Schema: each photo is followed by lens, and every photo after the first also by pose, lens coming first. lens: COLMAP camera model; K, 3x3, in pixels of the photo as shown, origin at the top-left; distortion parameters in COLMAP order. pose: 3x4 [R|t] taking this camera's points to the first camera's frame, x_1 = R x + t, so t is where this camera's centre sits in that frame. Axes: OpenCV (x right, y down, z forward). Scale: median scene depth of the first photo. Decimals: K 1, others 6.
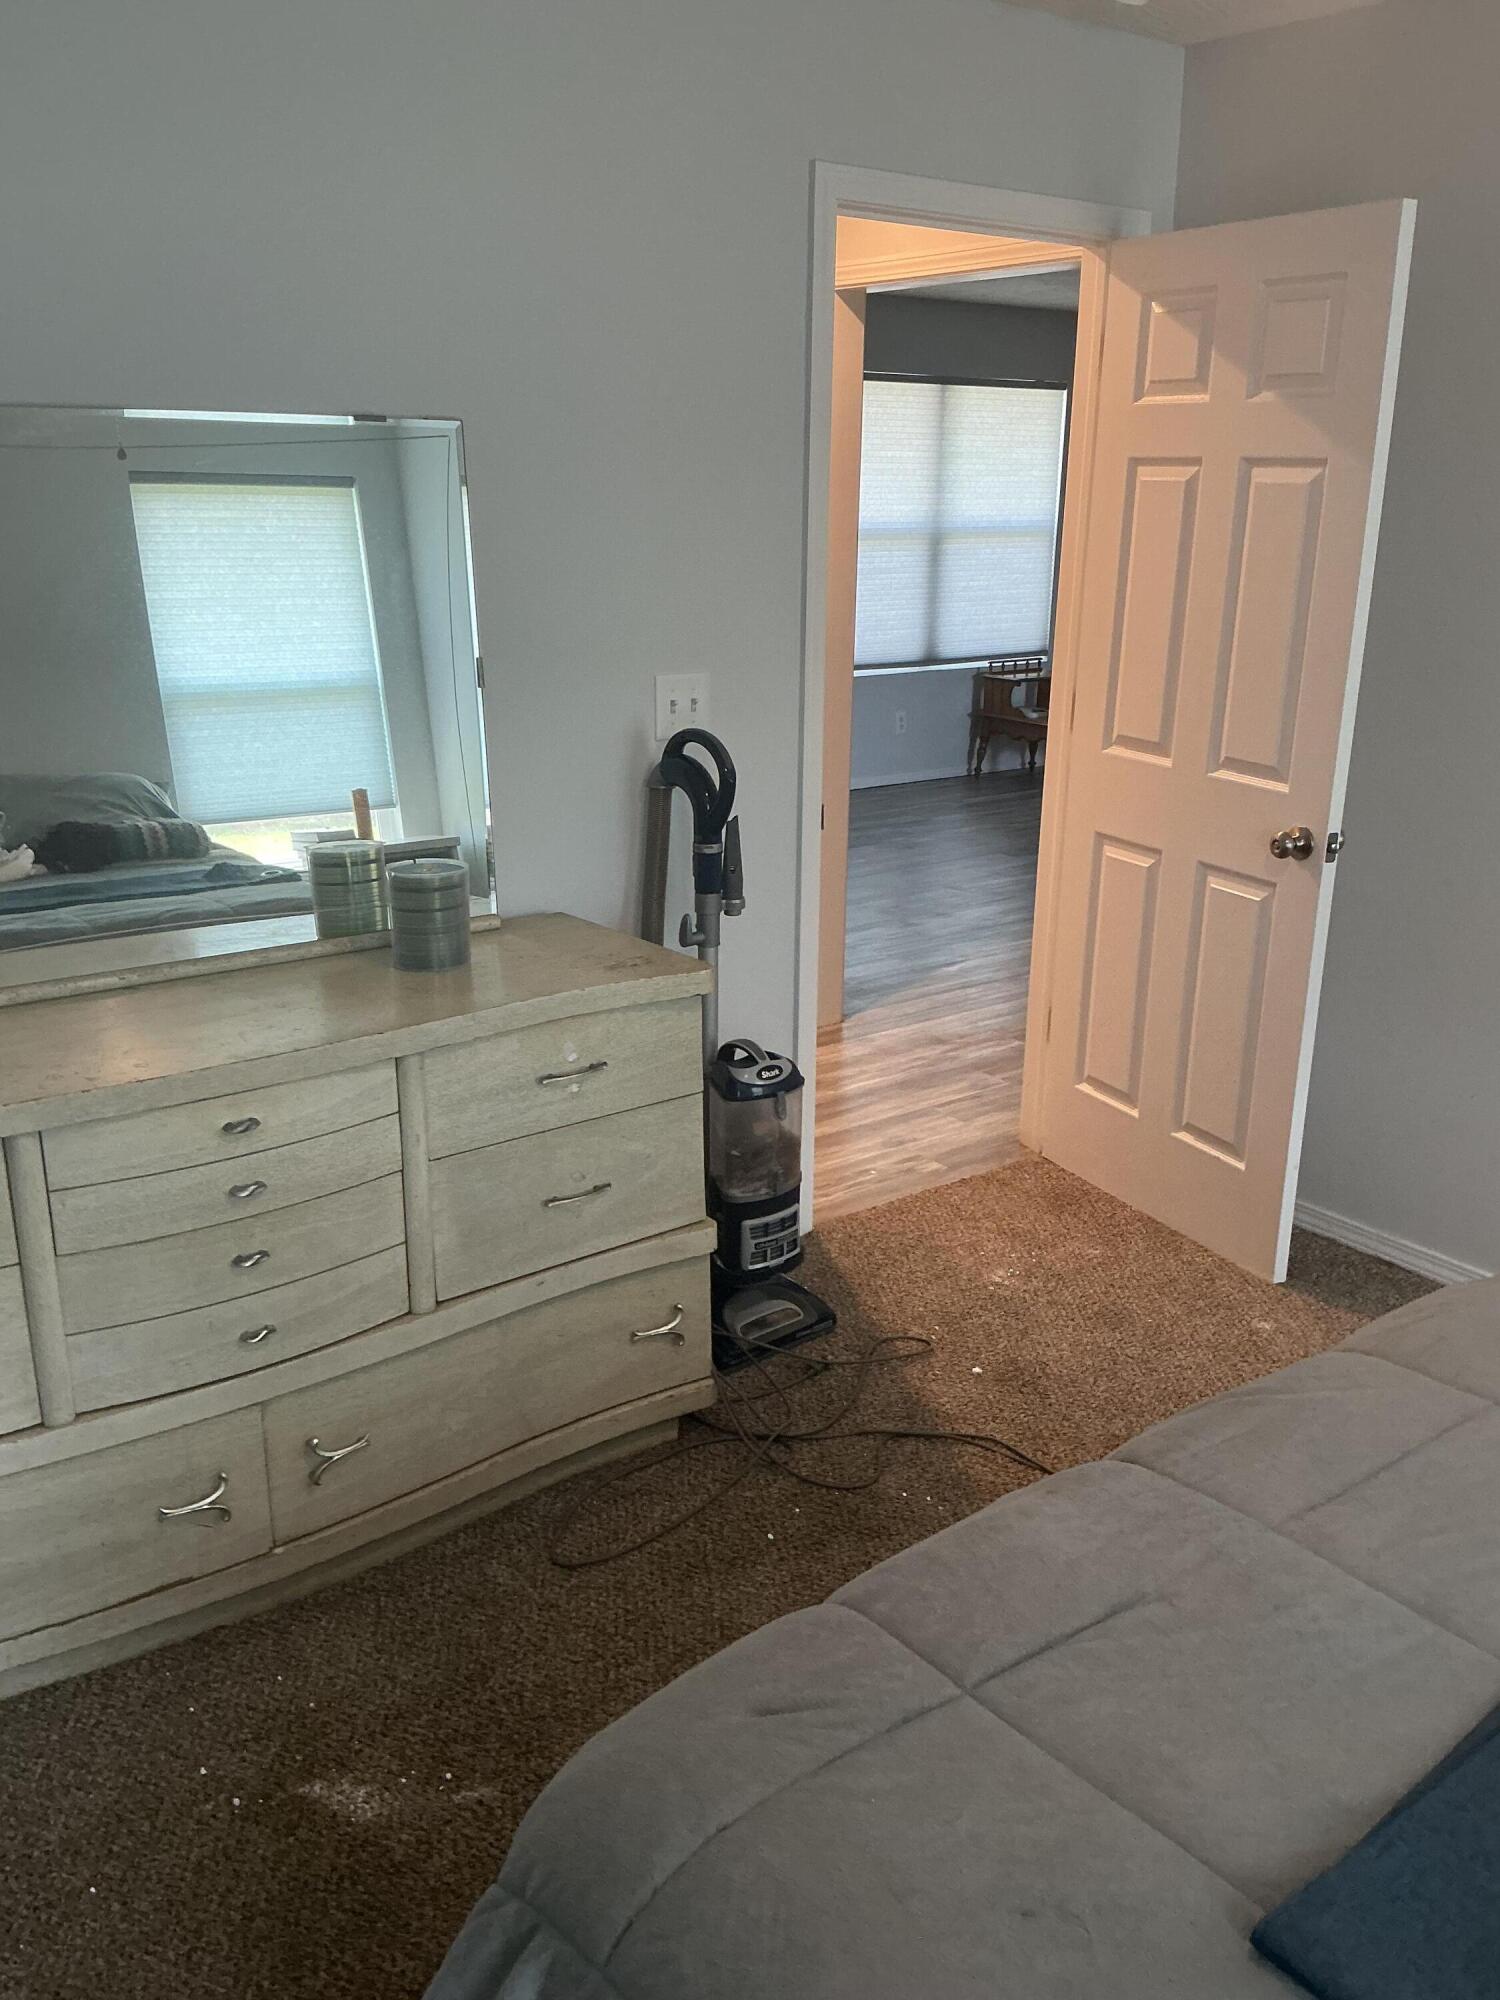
lens RADIAL K [[1655.9, 0, 750.0], [0, 1655.9, 1000.0], [0, 0, 1]] dist [0.154063, -0.311320]
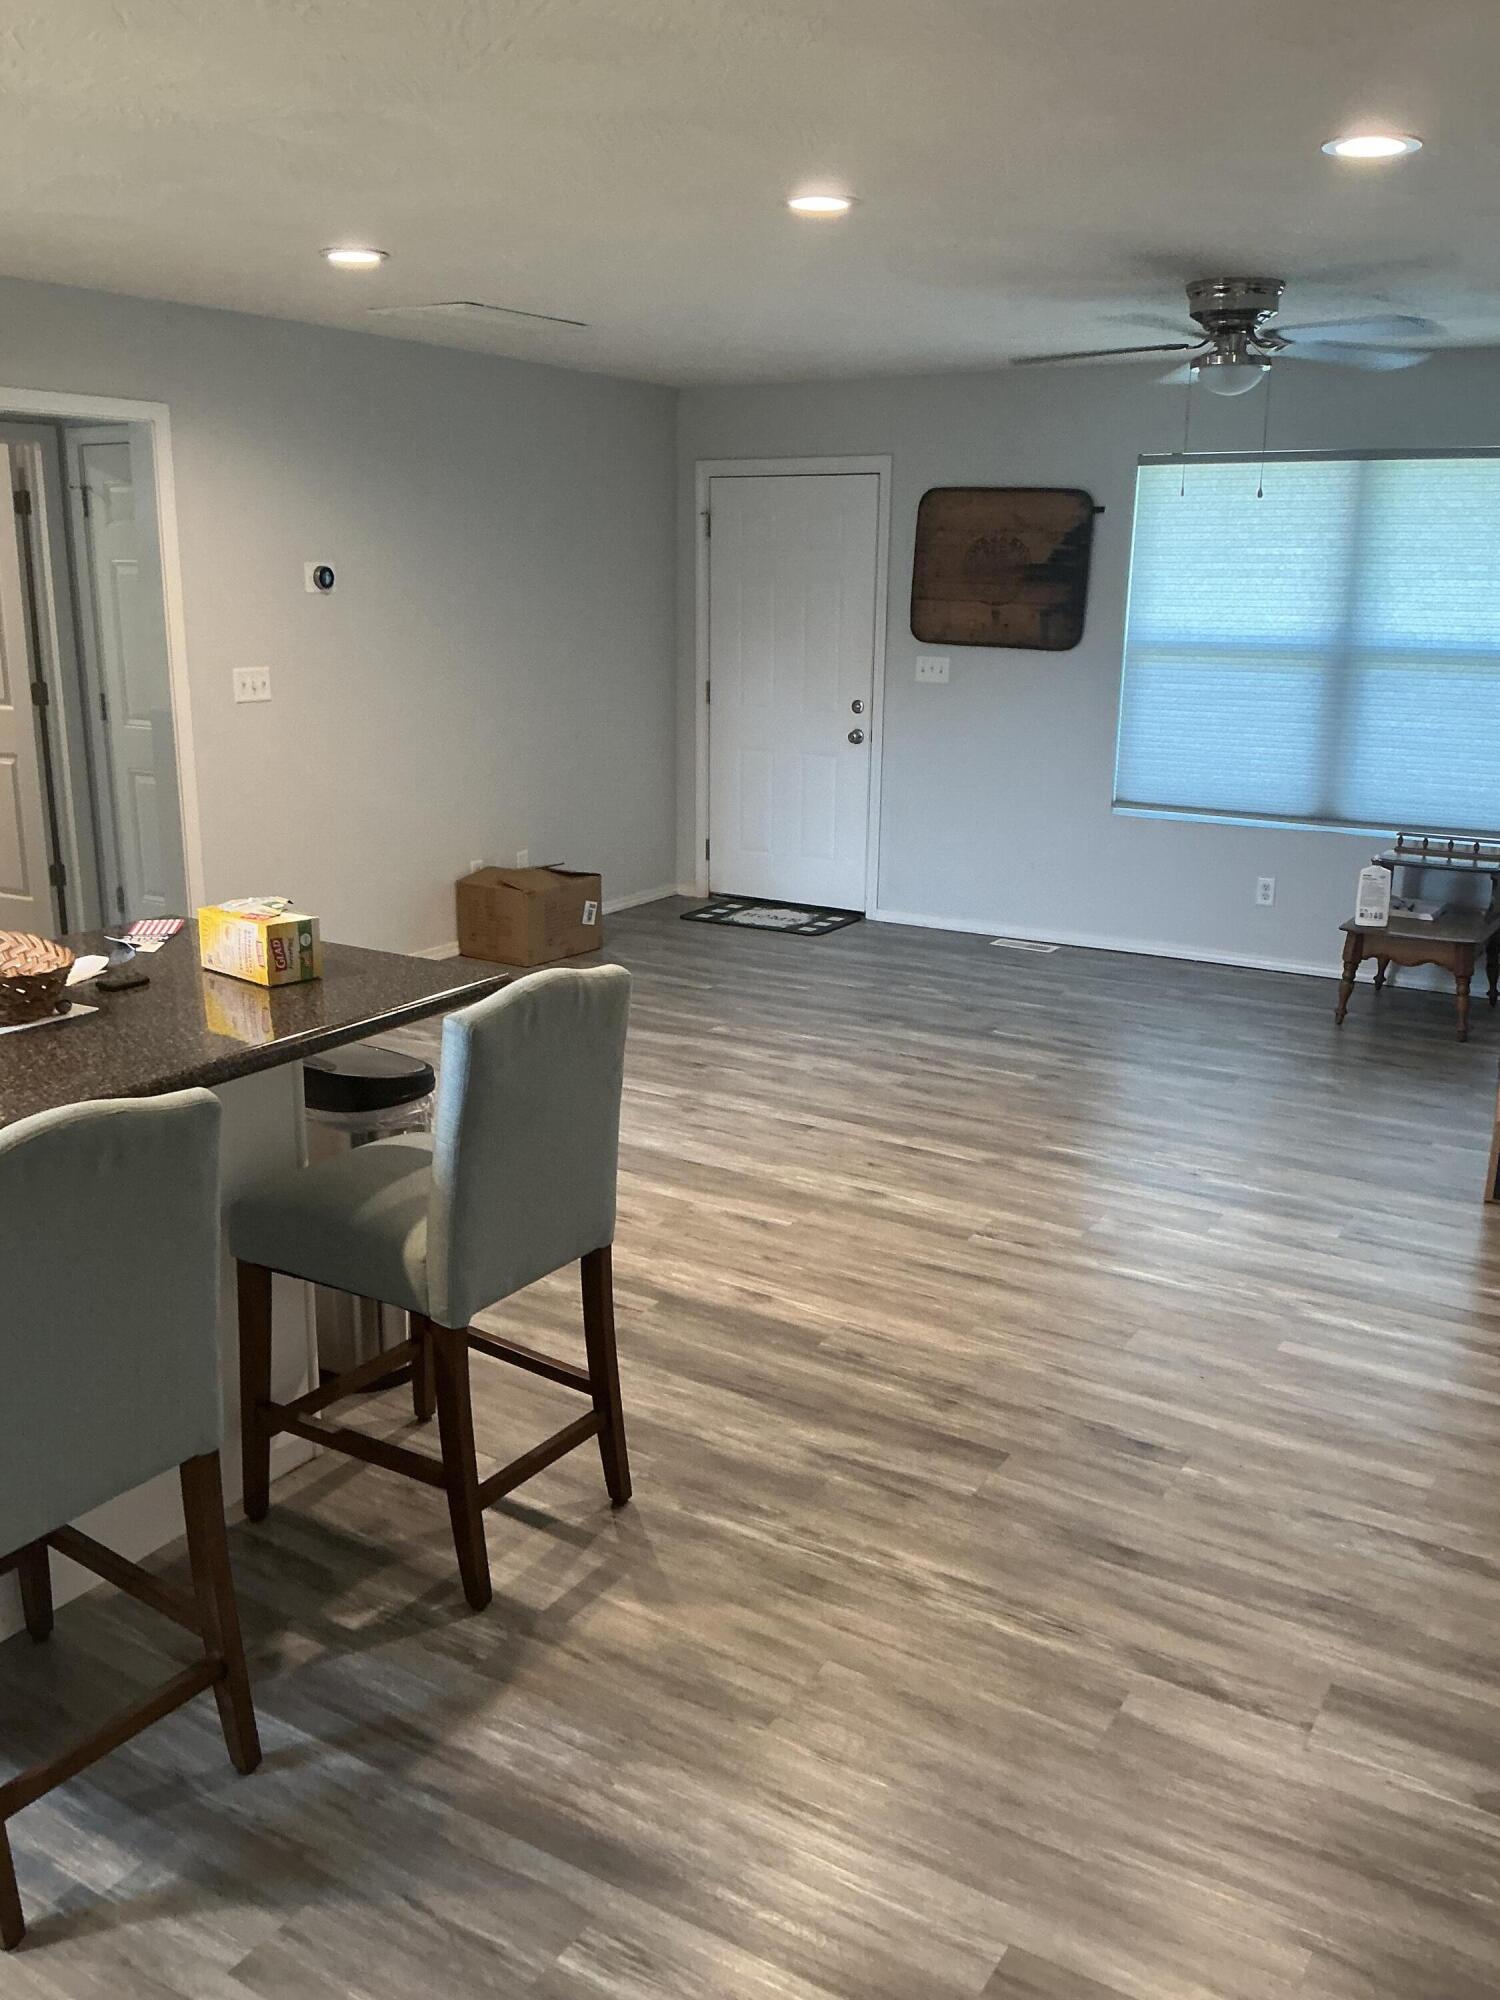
lens RADIAL K [[1655.9, 0, 750.0], [0, 1655.9, 1000.0], [0, 0, 1]] dist [0.154063, -0.311320]
pose [[0.372627, 0.223619, -0.900635, 0.707169], [-0.286044, 0.950952, 0.117764, -0.140597], [0.882795, 0.213739, 0.418316, 0.472250]]
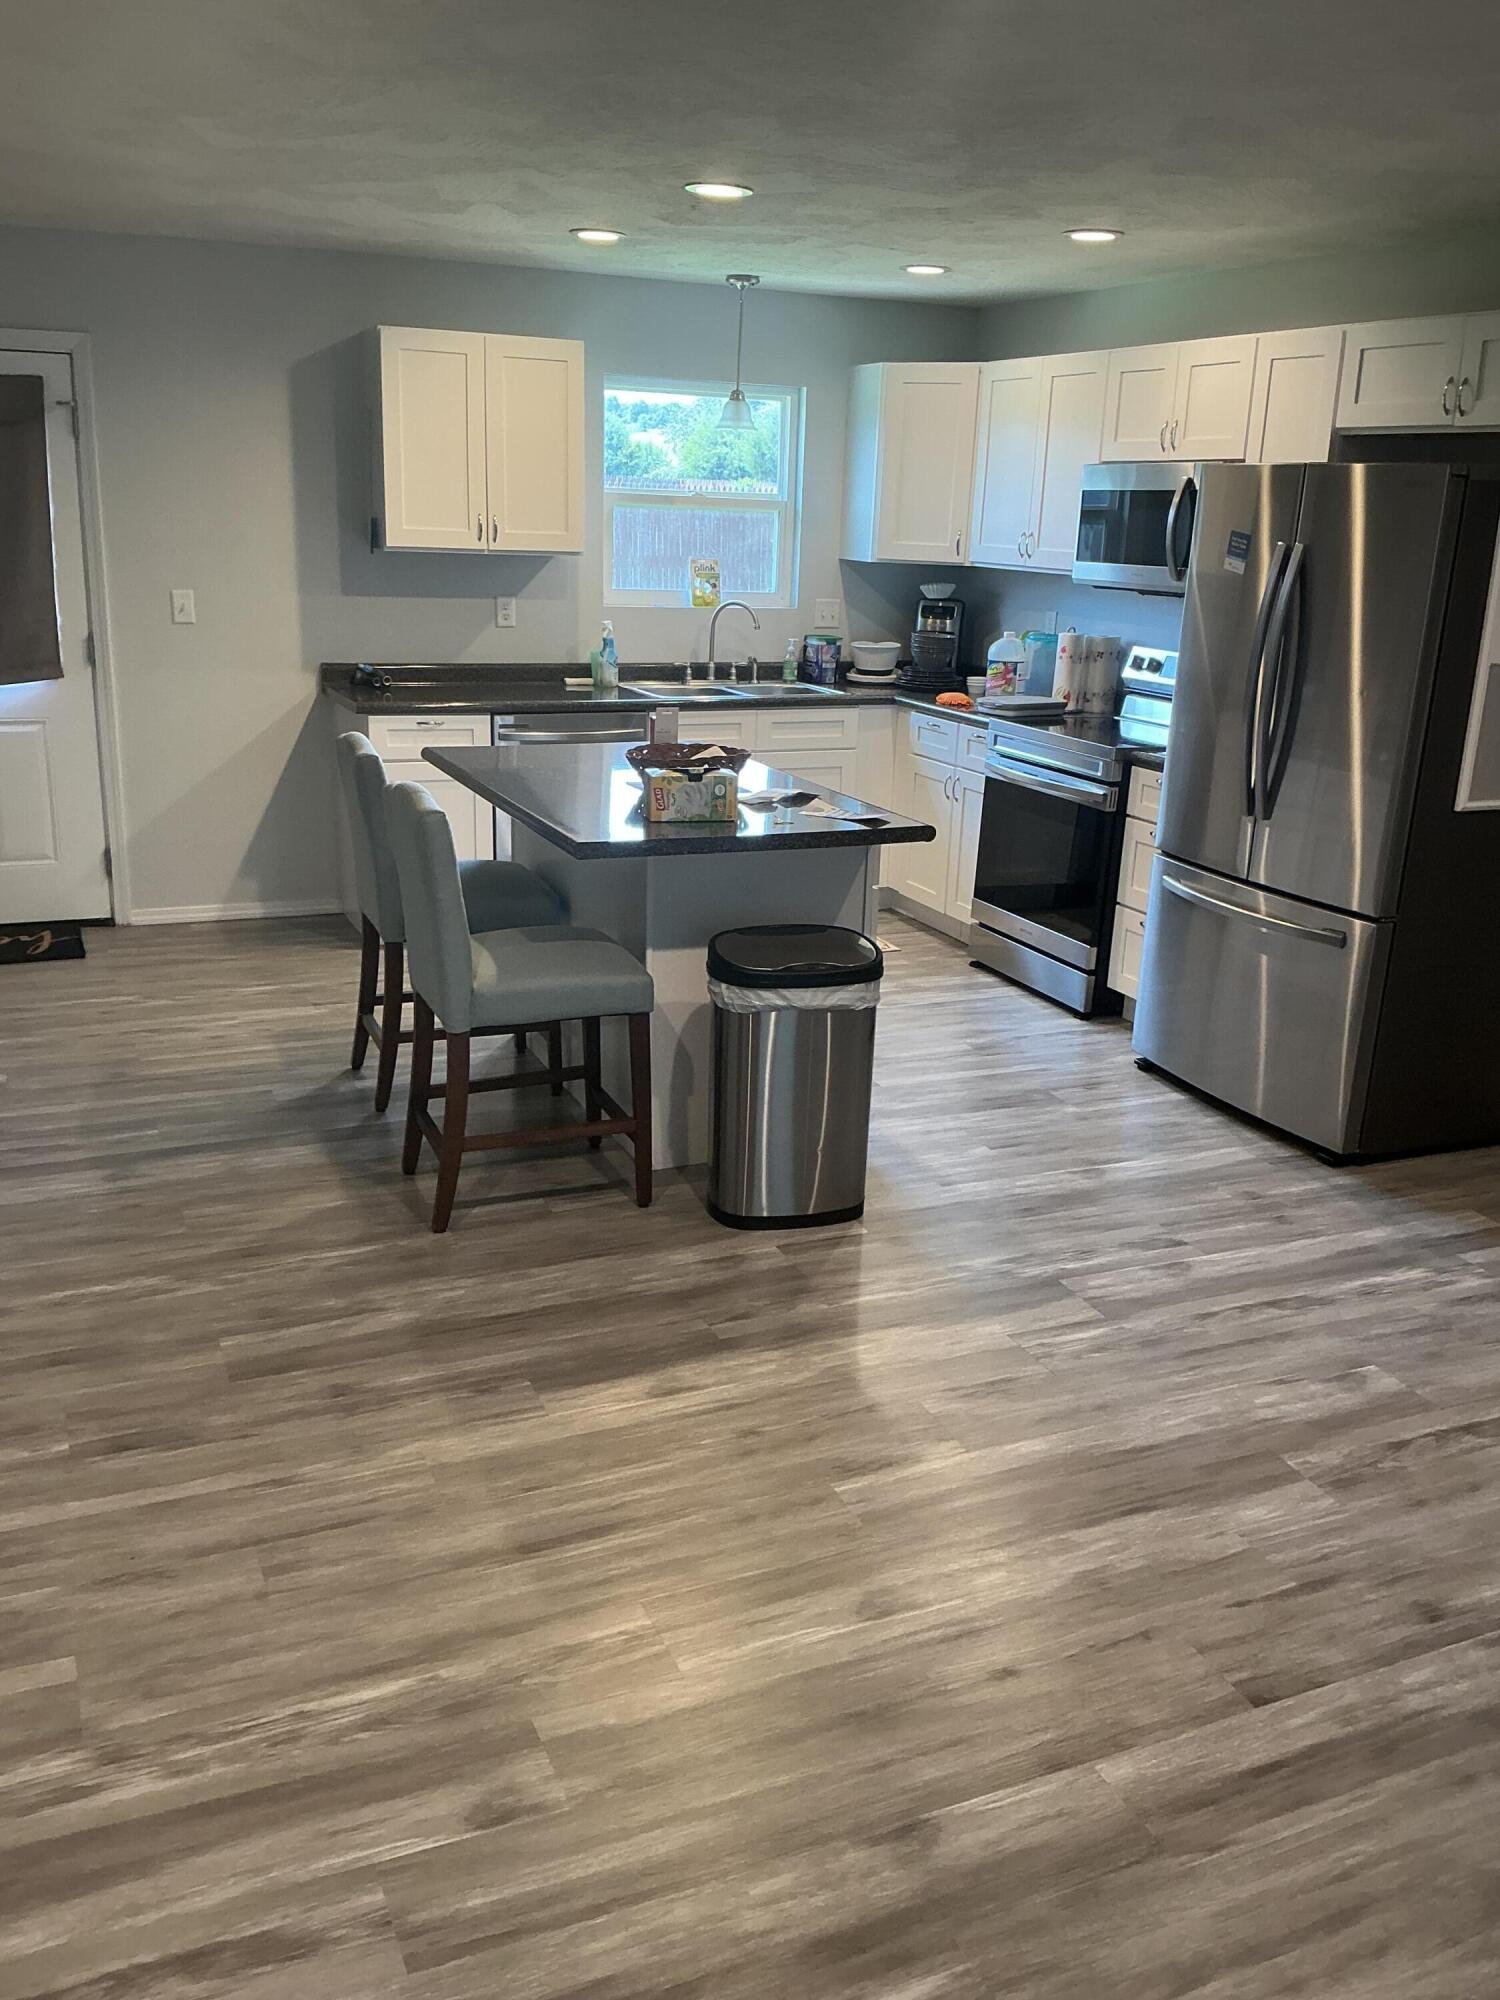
lens RADIAL K [[1655.9, 0, 750.0], [0, 1655.9, 1000.0], [0, 0, 1]] dist [0.154063, -0.311320]
pose [[-0.973251, -0.107329, 0.203135, 0.267308], [0.024301, 0.831120, 0.555561, -0.283592], [-0.228458, 0.545637, -0.806280, 0.899743]]
